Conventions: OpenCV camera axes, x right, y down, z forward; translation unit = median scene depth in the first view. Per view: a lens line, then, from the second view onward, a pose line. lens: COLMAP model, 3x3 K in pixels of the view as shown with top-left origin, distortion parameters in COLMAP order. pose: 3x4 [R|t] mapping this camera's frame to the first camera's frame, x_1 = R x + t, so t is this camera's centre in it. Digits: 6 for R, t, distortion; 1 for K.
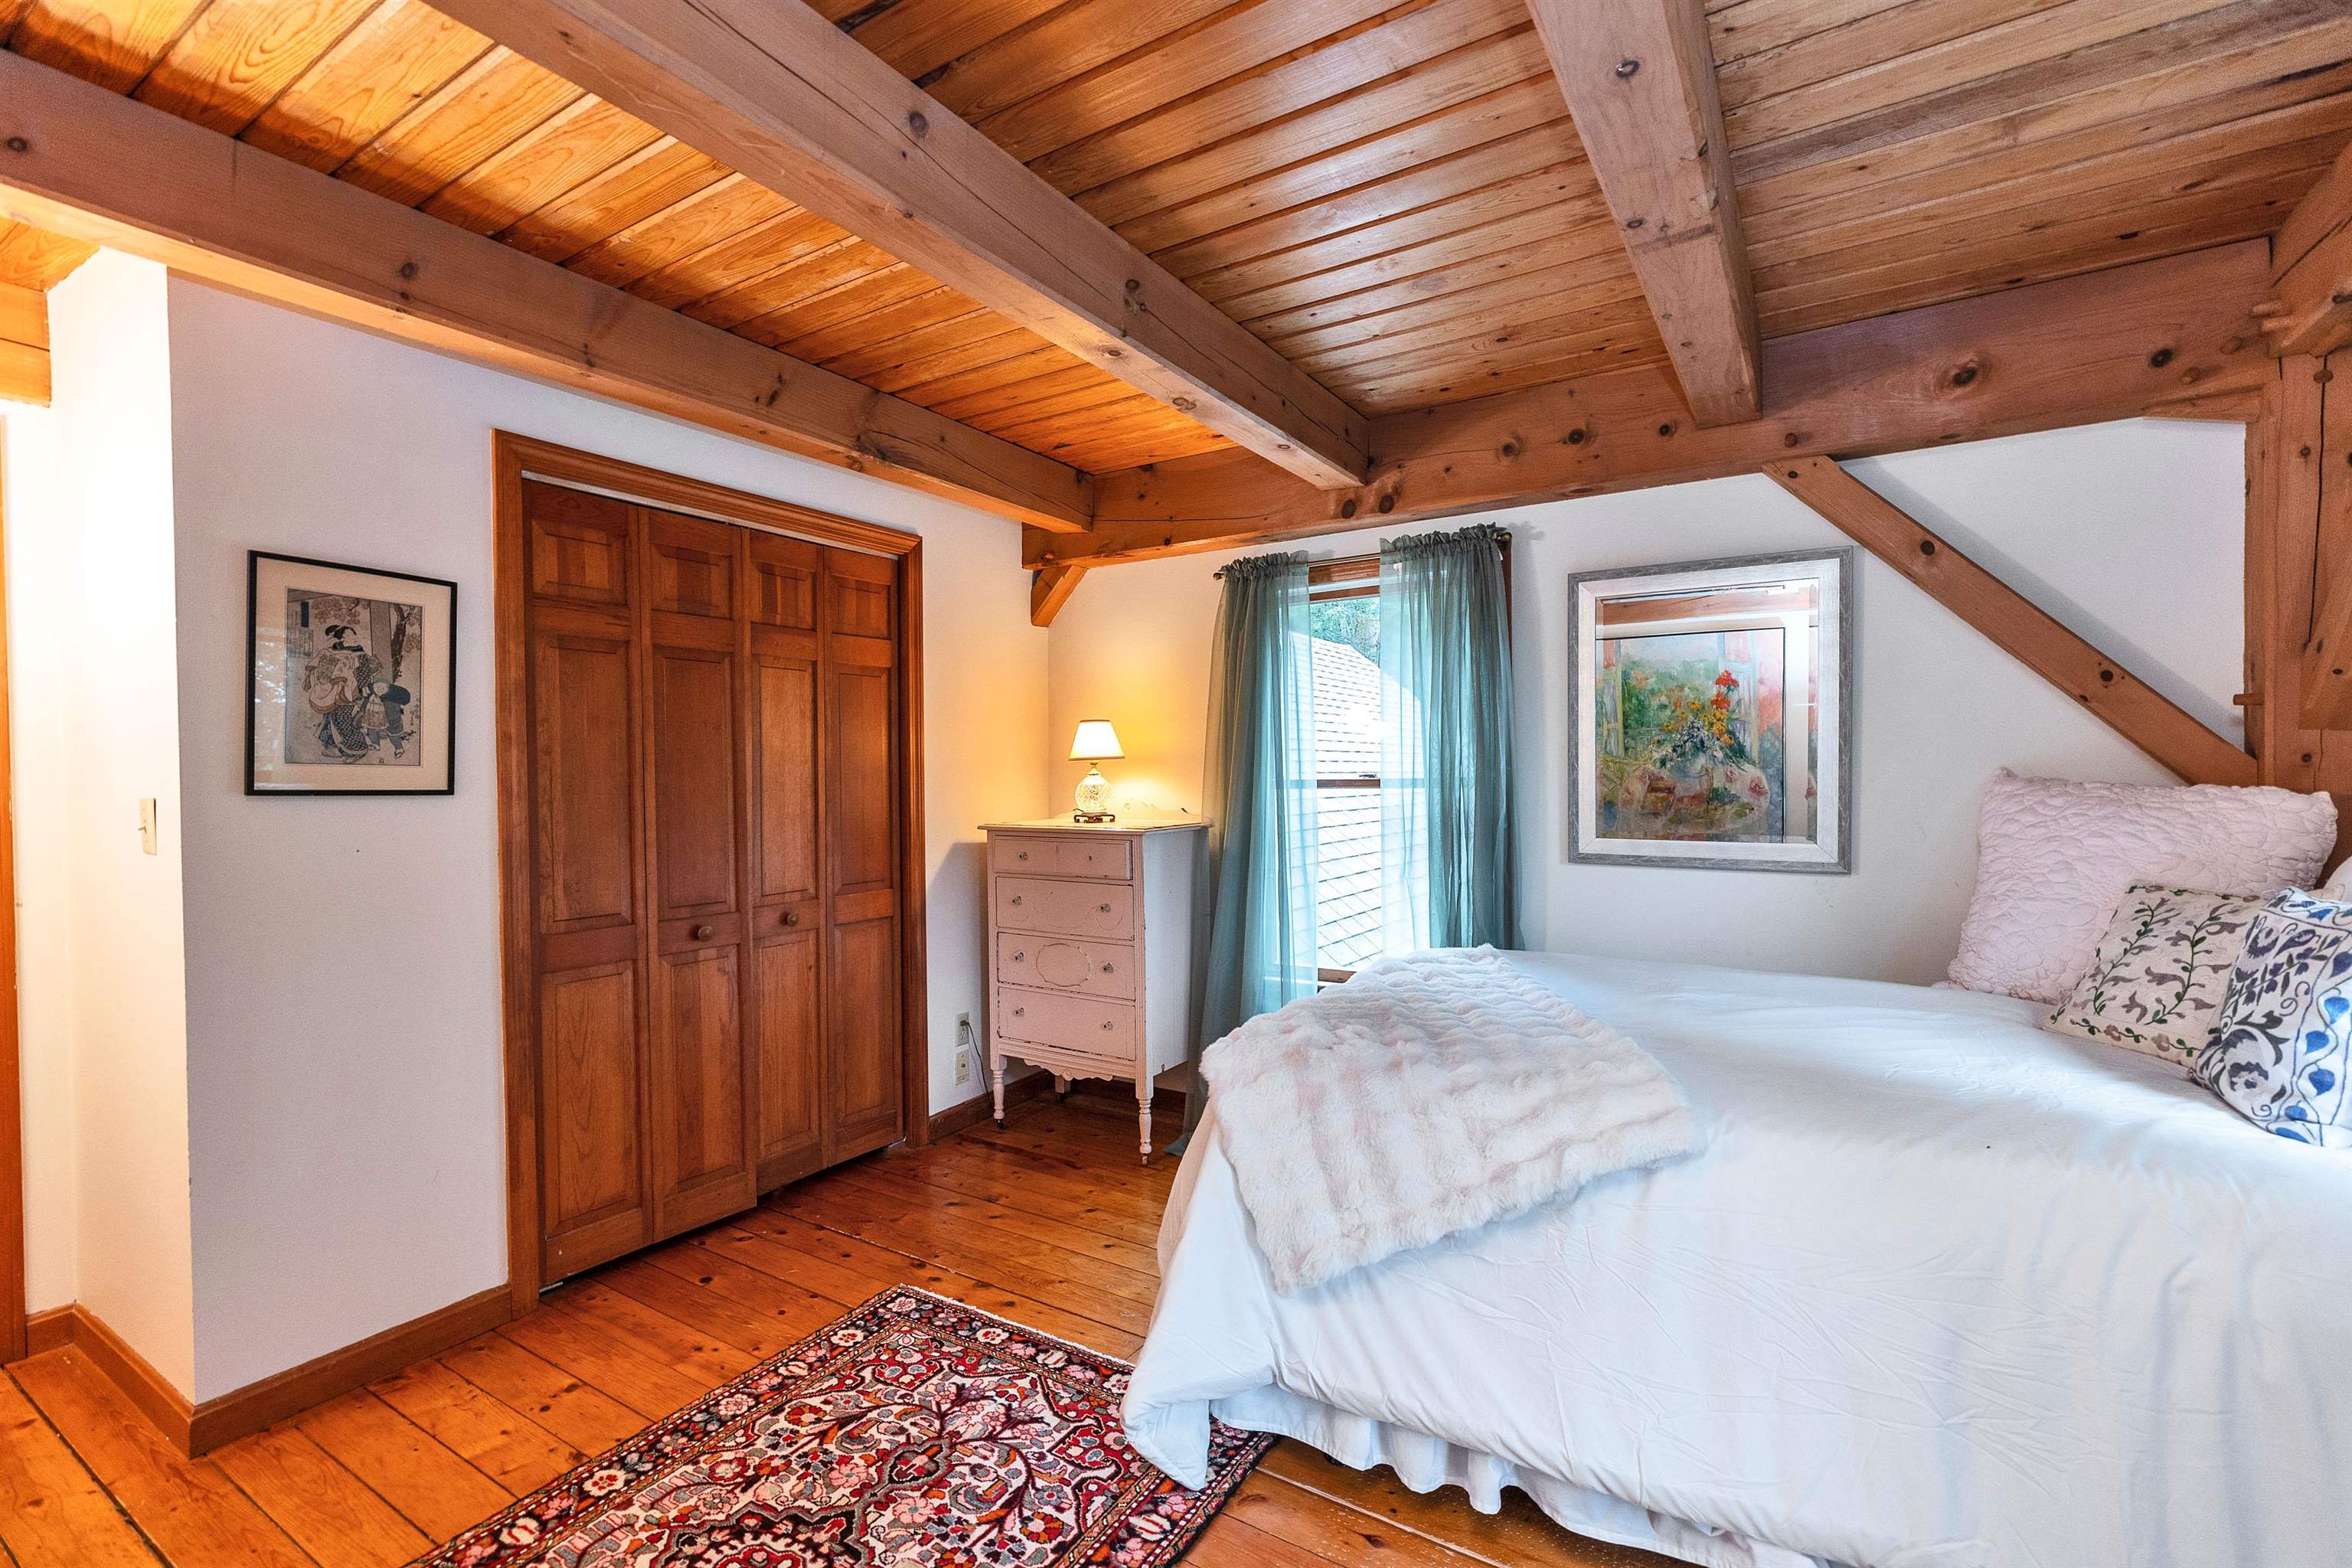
lens RADIAL K [[1055.4, 0, 1174.3], [0, 1055.4, 782.3], [0, 0, 1]] dist [0.005850, 0.000032]
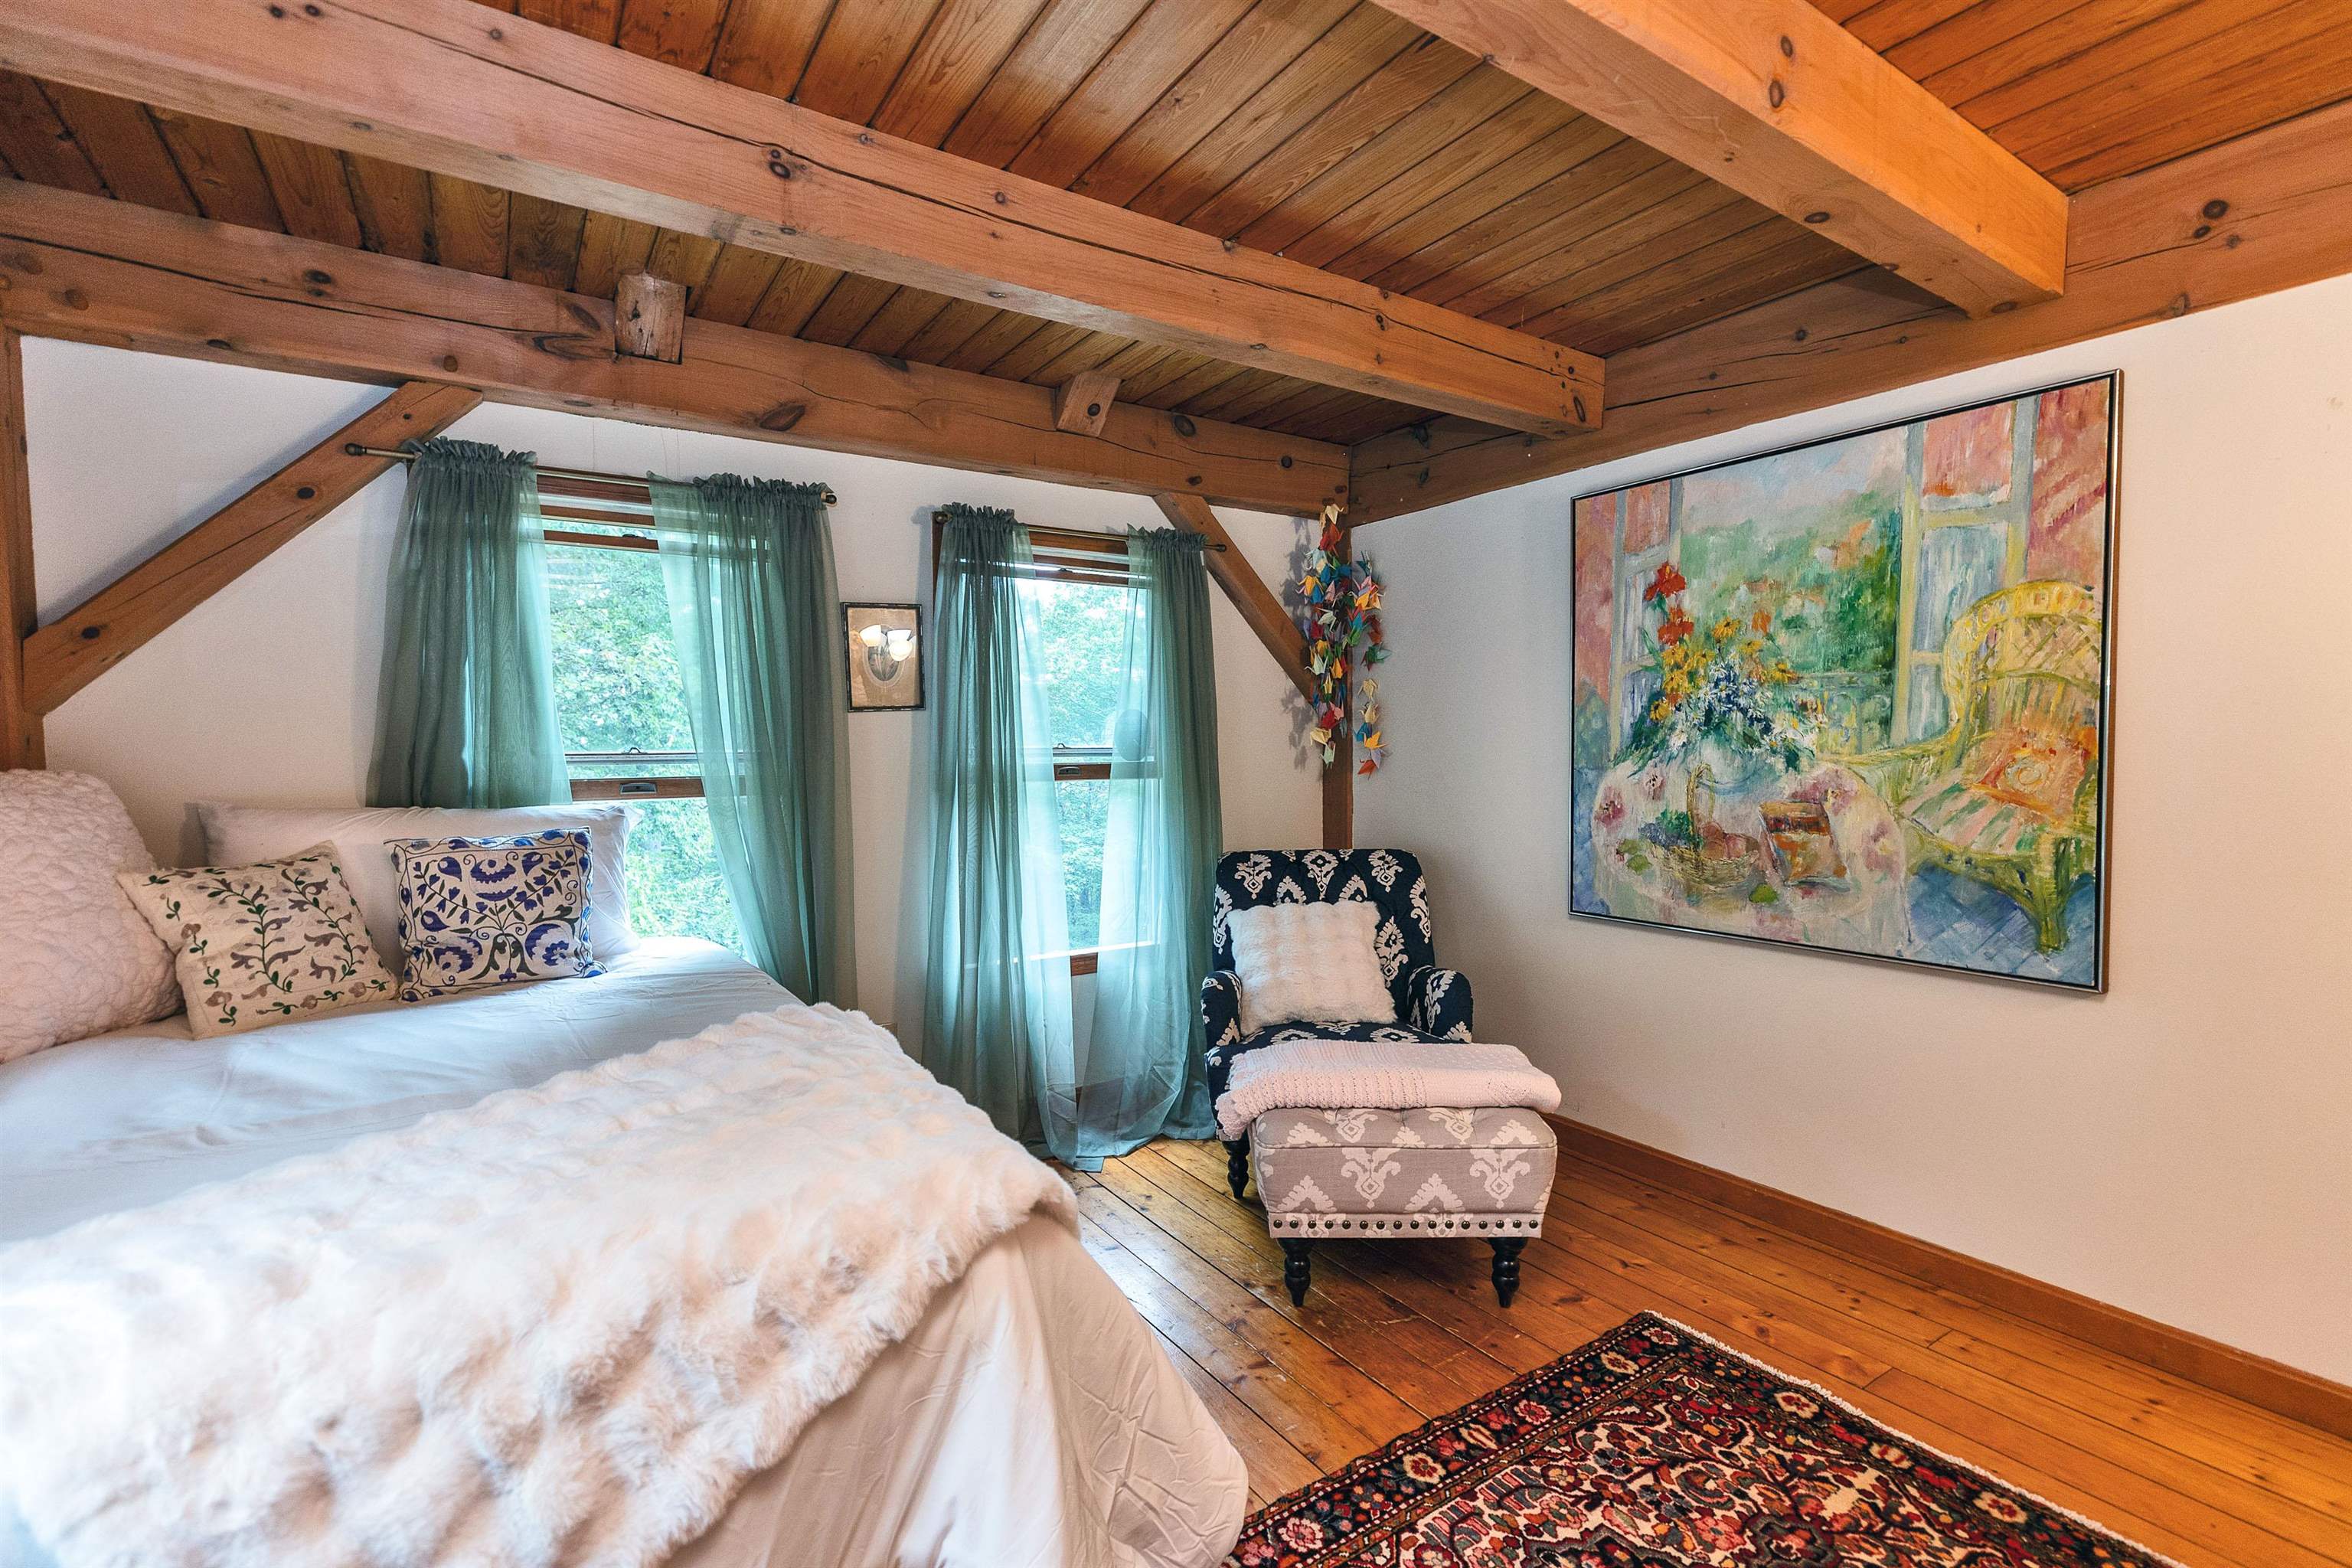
lens RADIAL K [[1055.4, 0, 1178.0], [0, 1055.4, 785.3], [0, 0, 1]] dist [0.005850, 0.000032]
pose [[-0.912188, -0.004528, 0.409747, -0.326651], [0.017392, 0.998610, 0.049755, -0.013931], [-0.409402, 0.052513, -0.910841, 1.636267]]
